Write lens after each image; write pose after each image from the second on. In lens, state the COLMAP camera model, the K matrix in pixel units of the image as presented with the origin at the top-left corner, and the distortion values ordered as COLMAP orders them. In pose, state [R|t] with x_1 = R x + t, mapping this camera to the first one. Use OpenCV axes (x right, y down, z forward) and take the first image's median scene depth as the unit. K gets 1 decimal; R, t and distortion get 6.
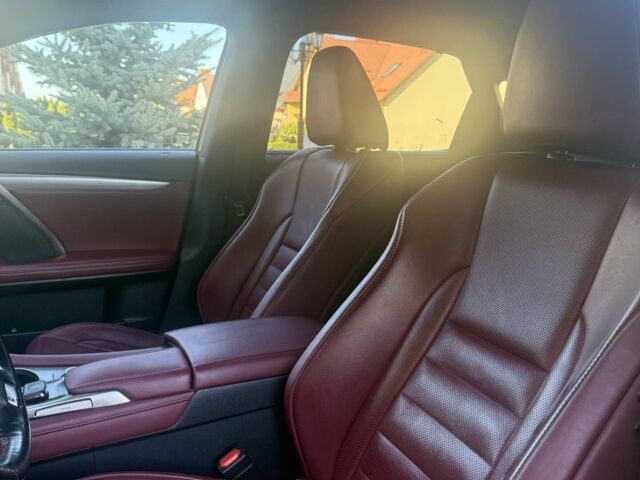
lens RADIAL K [[621.3, 0, 320.0], [0, 621.3, 240.0], [0, 0, 1]] dist [0.184755, -0.343612]
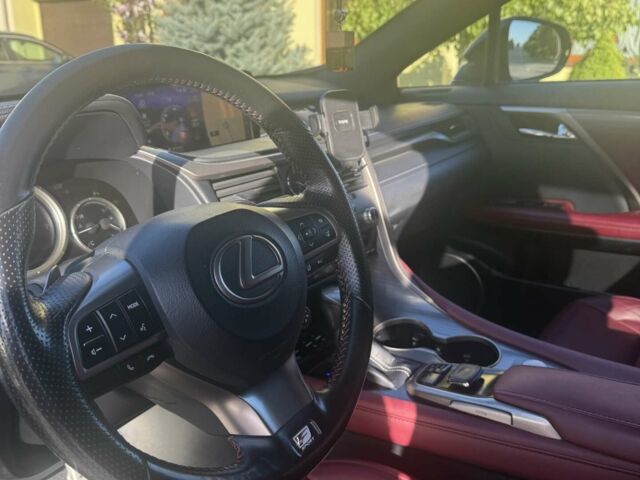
lens RADIAL K [[621.3, 0, 320.0], [0, 621.3, 240.0], [0, 0, 1]] dist [0.184755, -0.343612]
pose [[0.521951, 0.199273, -0.829372, 0.109912], [-0.098943, 0.979909, 0.173174, -0.065467], [0.847217, -0.008328, 0.531181, 0.367327]]
